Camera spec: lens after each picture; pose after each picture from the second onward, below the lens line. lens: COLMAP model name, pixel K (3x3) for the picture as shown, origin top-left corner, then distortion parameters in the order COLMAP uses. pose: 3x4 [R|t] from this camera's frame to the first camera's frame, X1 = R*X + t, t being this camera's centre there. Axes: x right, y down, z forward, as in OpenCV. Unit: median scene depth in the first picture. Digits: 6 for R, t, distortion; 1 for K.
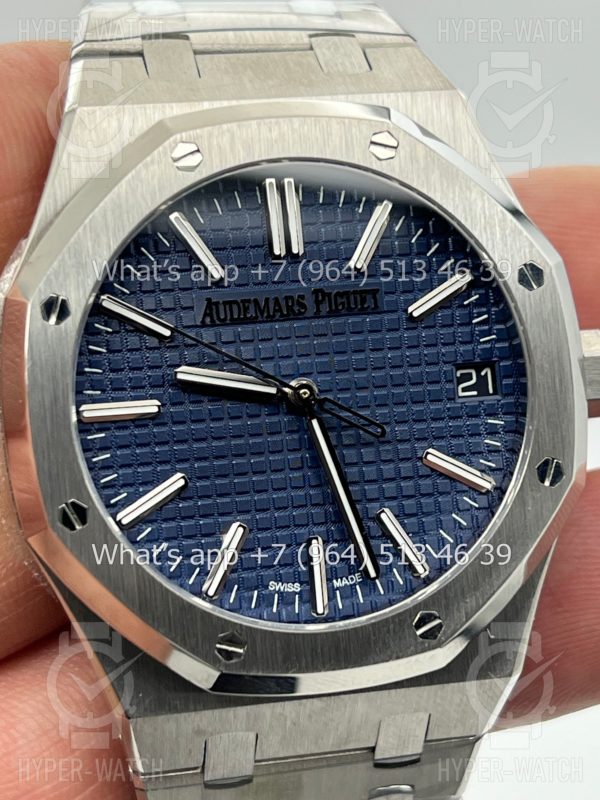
lens RADIAL K [[2187.4, 0, 300.0], [0, 2187.4, 400.0], [0, 0, 1]] dist [0.641038, -8.973239]
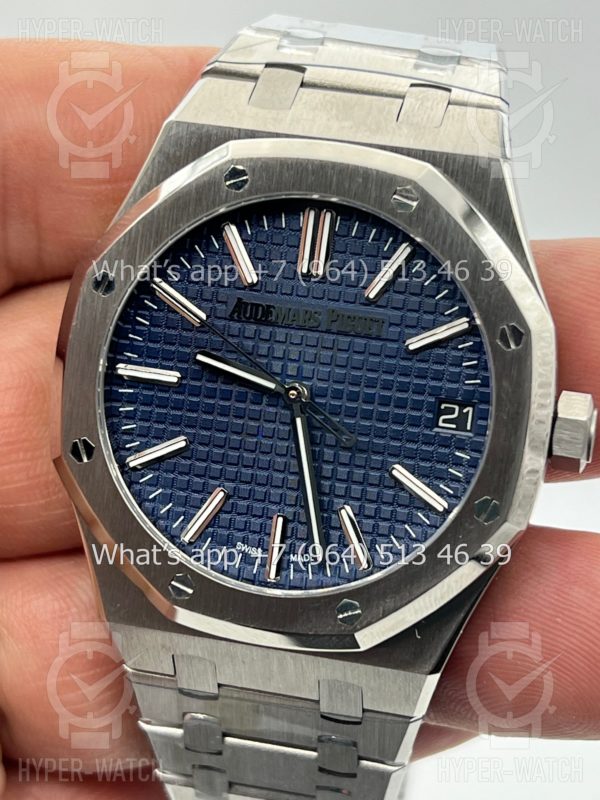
lens RADIAL K [[2187.4, 0, 300.0], [0, 2187.4, 400.0], [0, 0, 1]] dist [0.641038, -8.973239]
pose [[0.884041, 0.225796, -0.409253, 0.481033], [-0.192857, 0.973780, 0.120662, -0.140857], [0.425767, -0.027743, 0.904407, -0.056924]]
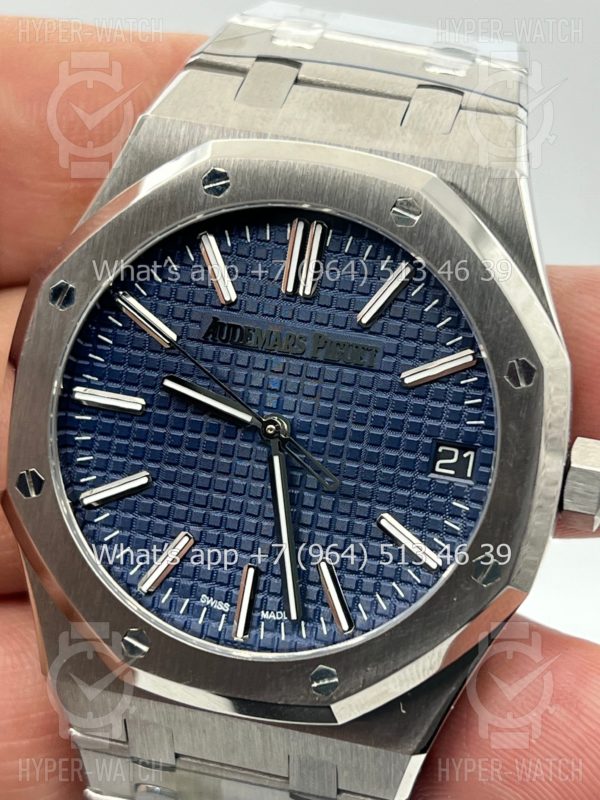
lens RADIAL K [[2187.4, 0, 300.0], [0, 2187.4, 400.0], [0, 0, 1]] dist [0.641038, -8.973239]
pose [[0.872327, 0.253457, -0.418097, 0.437962], [-0.229403, 0.967345, 0.107789, -0.129440], [0.431764, 0.001885, 0.901985, 0.074764]]
